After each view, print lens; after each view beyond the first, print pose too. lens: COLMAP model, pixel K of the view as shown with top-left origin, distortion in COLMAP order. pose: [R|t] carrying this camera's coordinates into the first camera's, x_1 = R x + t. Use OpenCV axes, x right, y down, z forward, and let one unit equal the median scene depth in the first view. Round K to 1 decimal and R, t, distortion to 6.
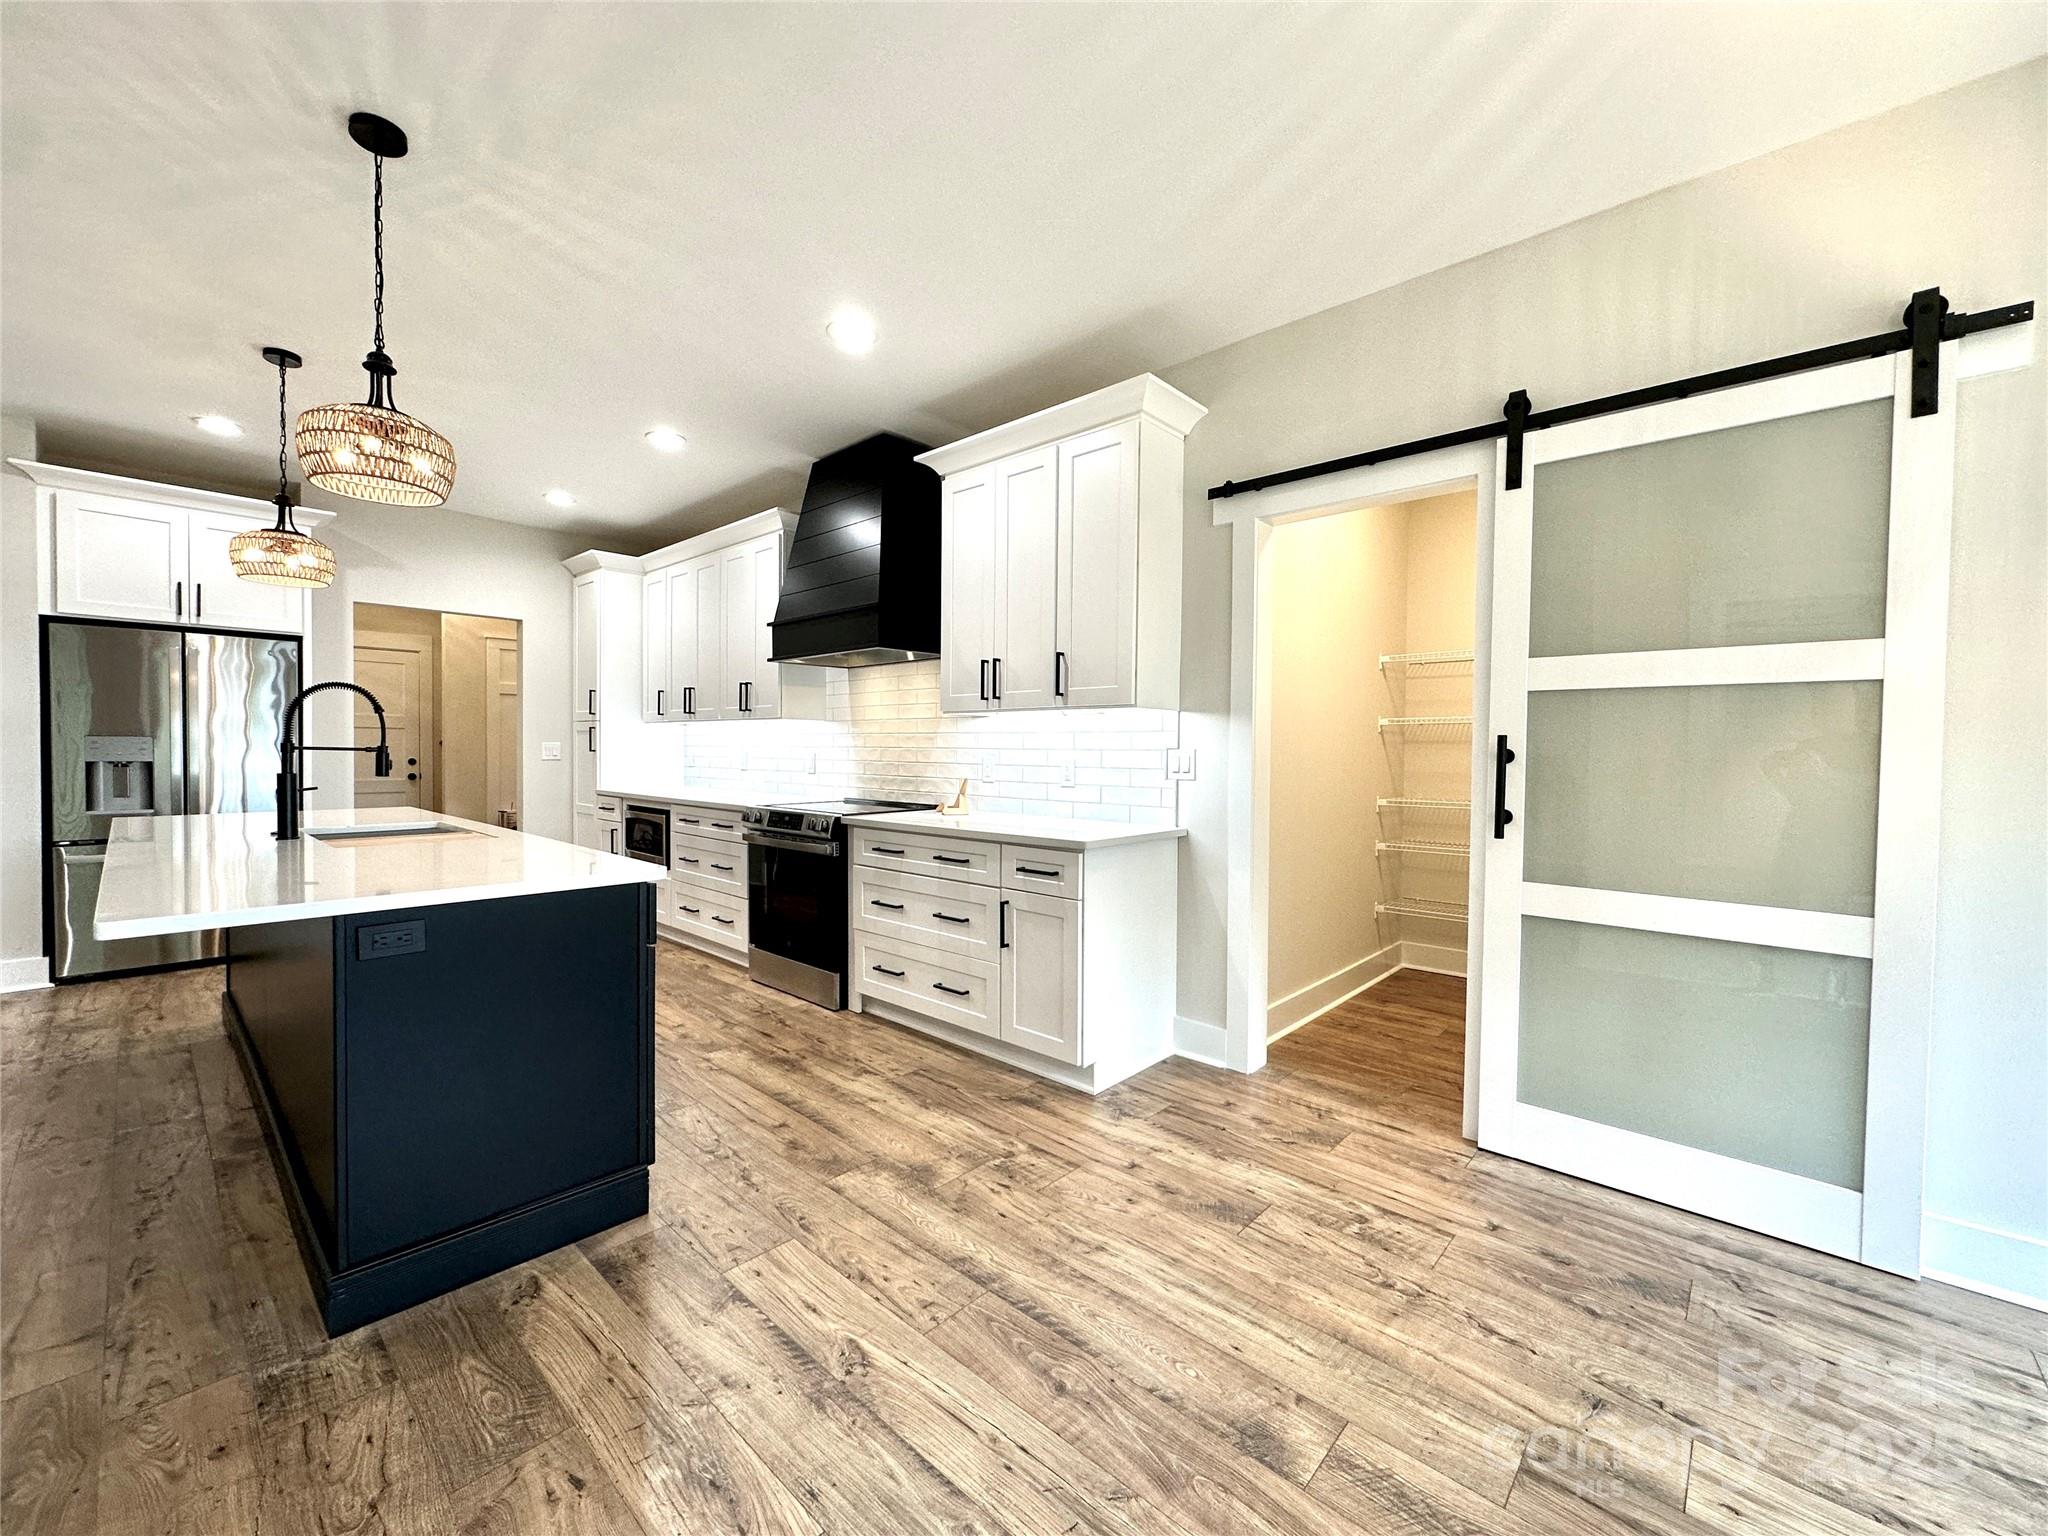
lens RADIAL K [[815.8, 0, 1024.0], [0, 815.8, 768.0], [0, 0, 1]] dist [-0.003866, 0.000577]
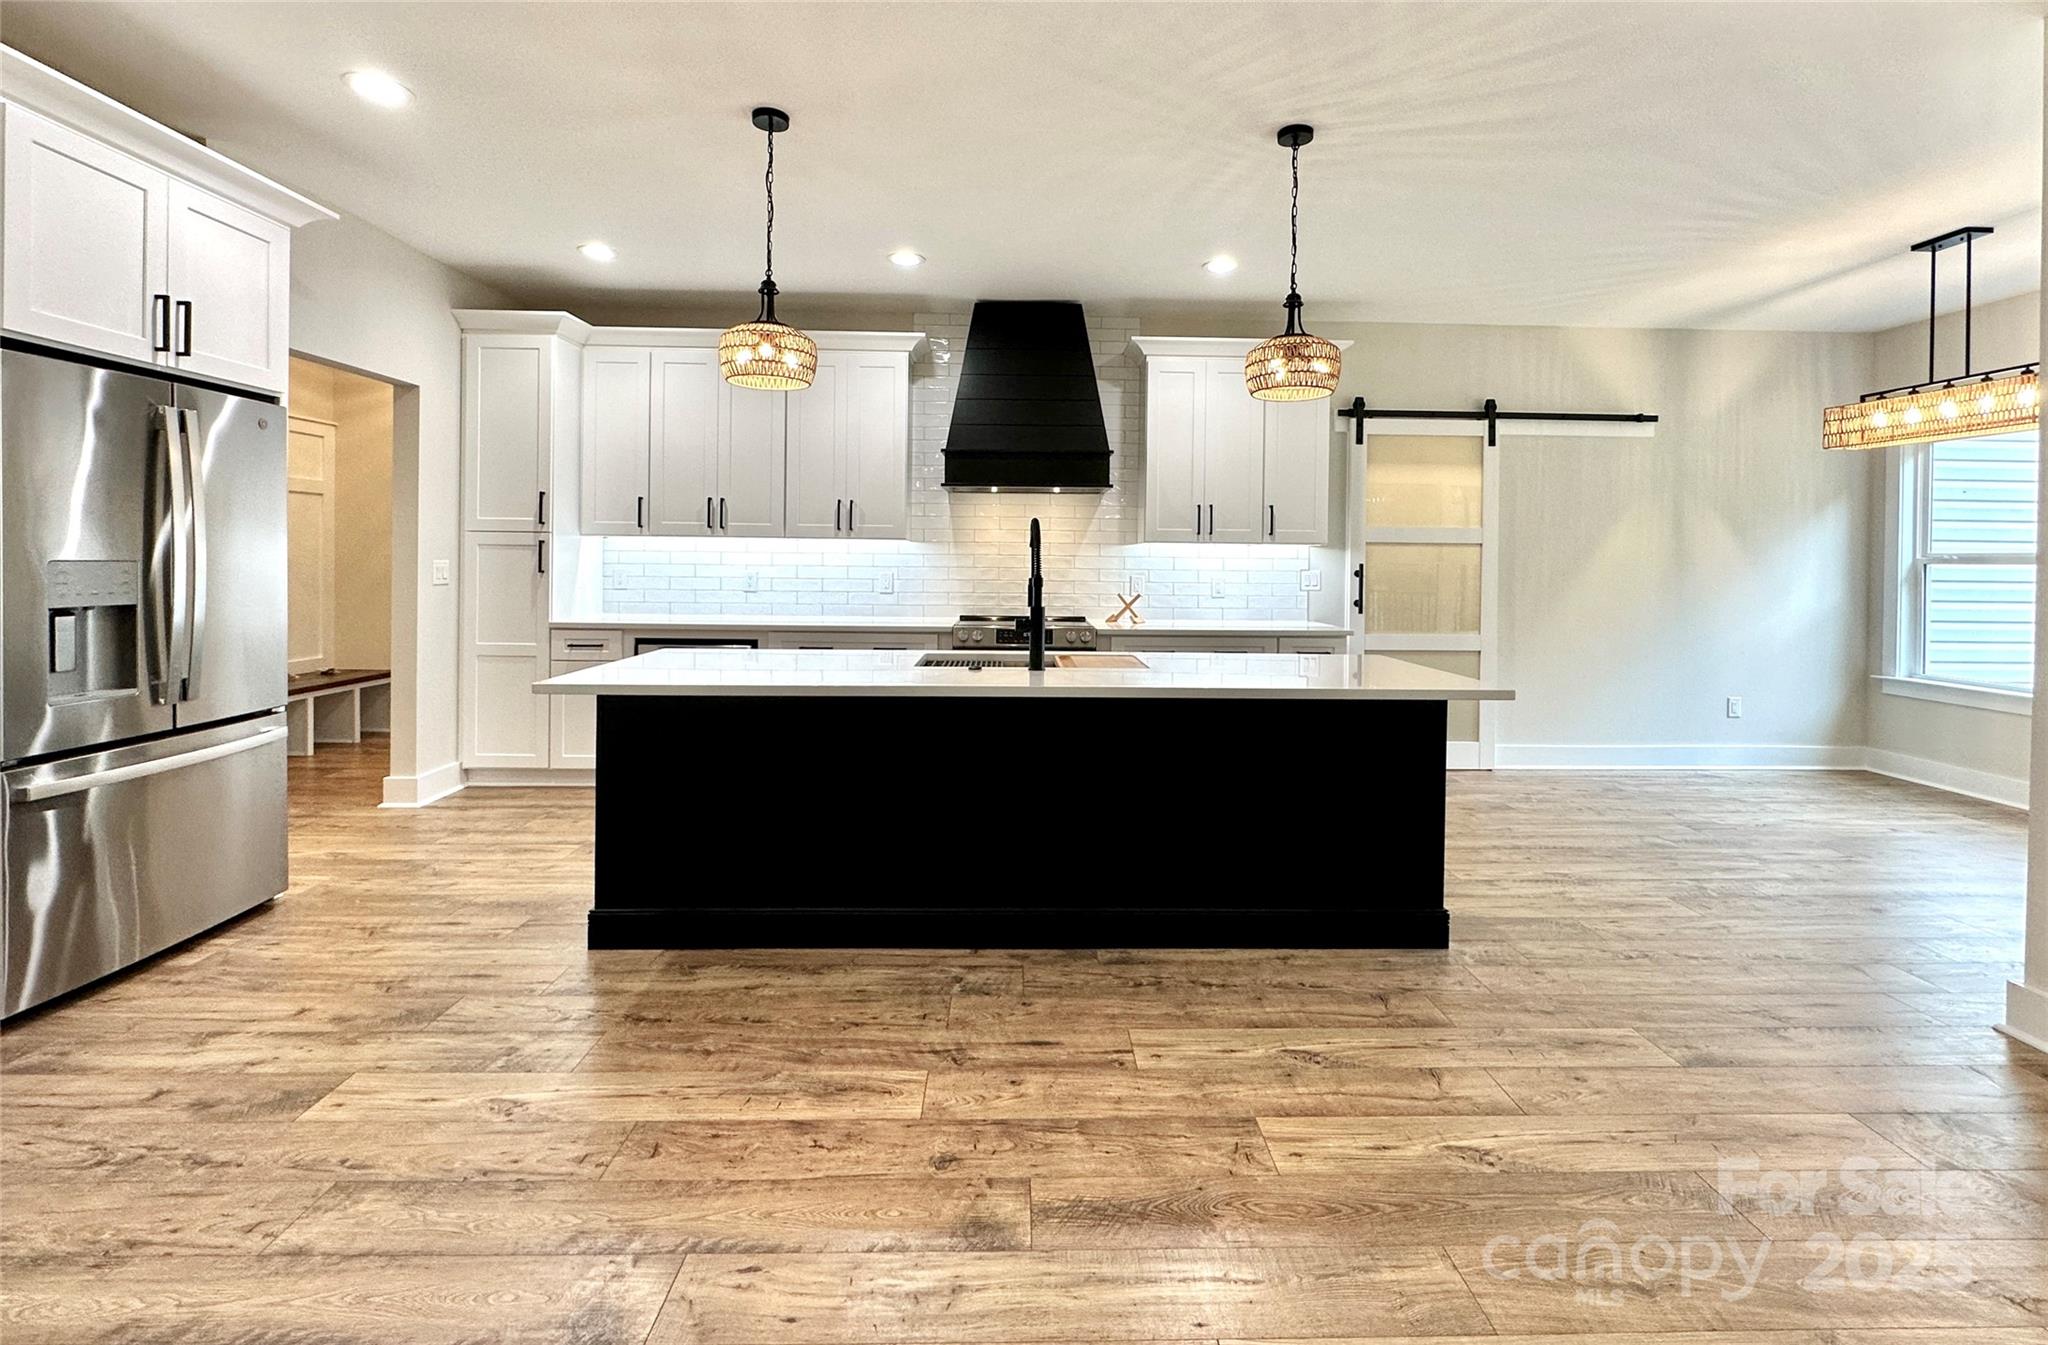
lens RADIAL K [[892.3, 0, 1037.4], [0, 892.3, 565.0], [0, 0, 1]] dist [-0.001752, 0.000004]
pose [[0.720481, -0.006042, 0.693448, -1.179459], [0.011696, 0.999926, -0.003439, -0.029537], [-0.693376, 0.010588, 0.720498, 0.122875]]
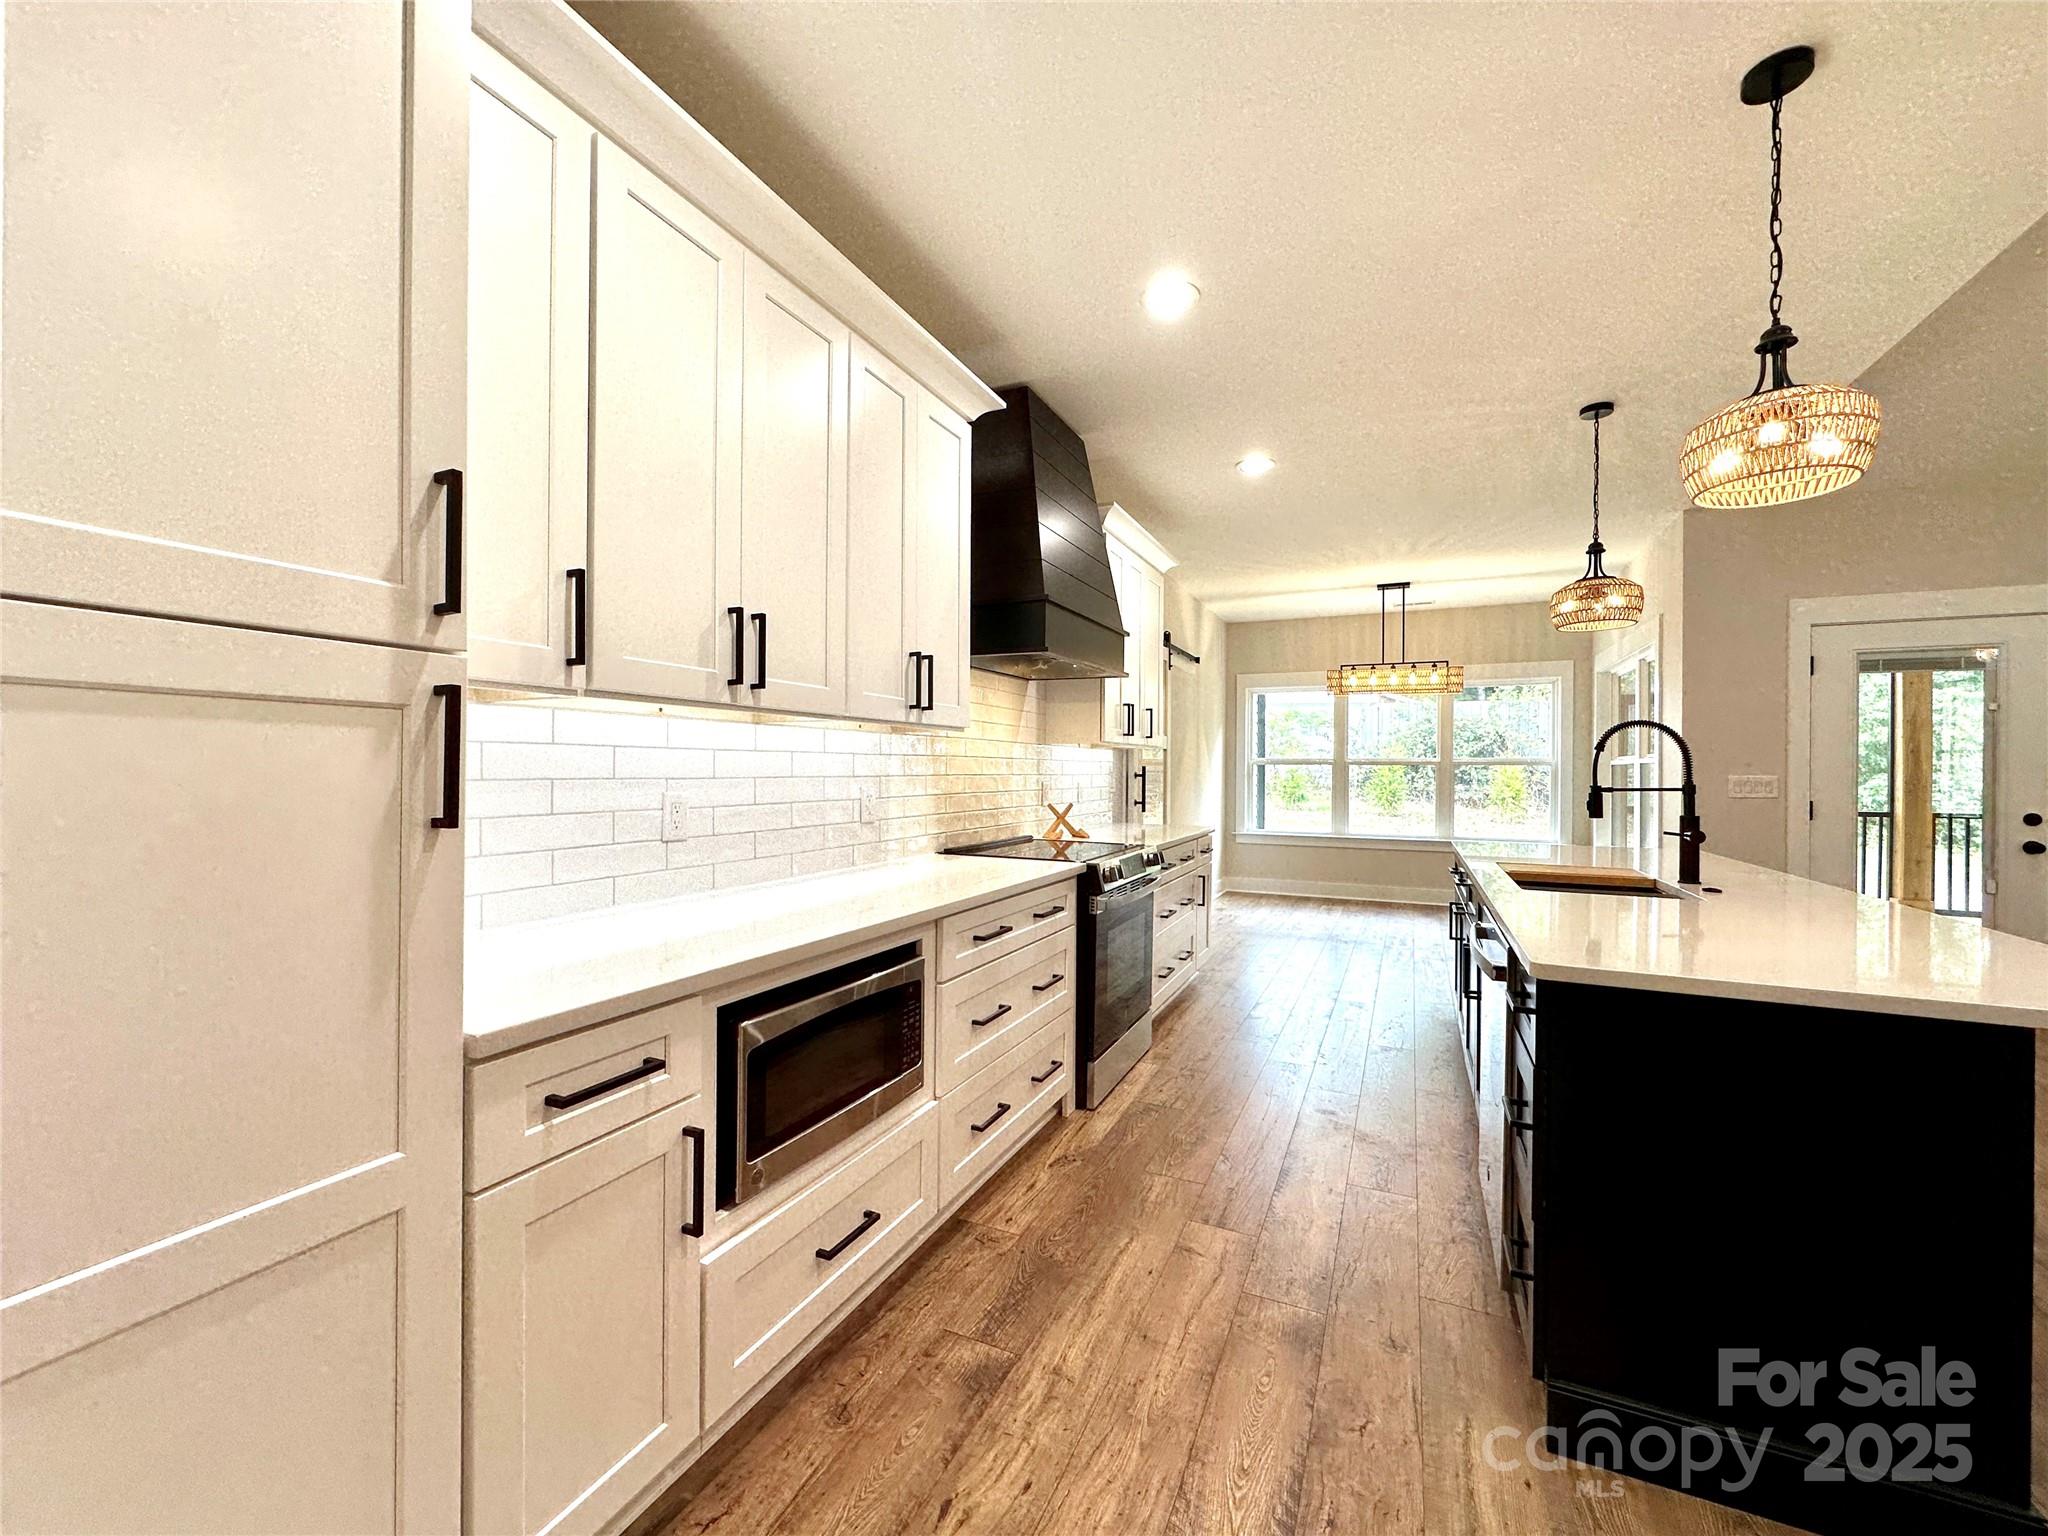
lens RADIAL K [[815.8, 0, 1024.0], [0, 815.8, 768.0], [0, 0, 1]] dist [-0.003866, 0.000577]
pose [[-0.293009, -0.011498, 0.956041, -1.114129], [0.011963, 0.999805, 0.015690, -0.052376], [-0.956035, 0.016035, -0.292814, 1.423208]]
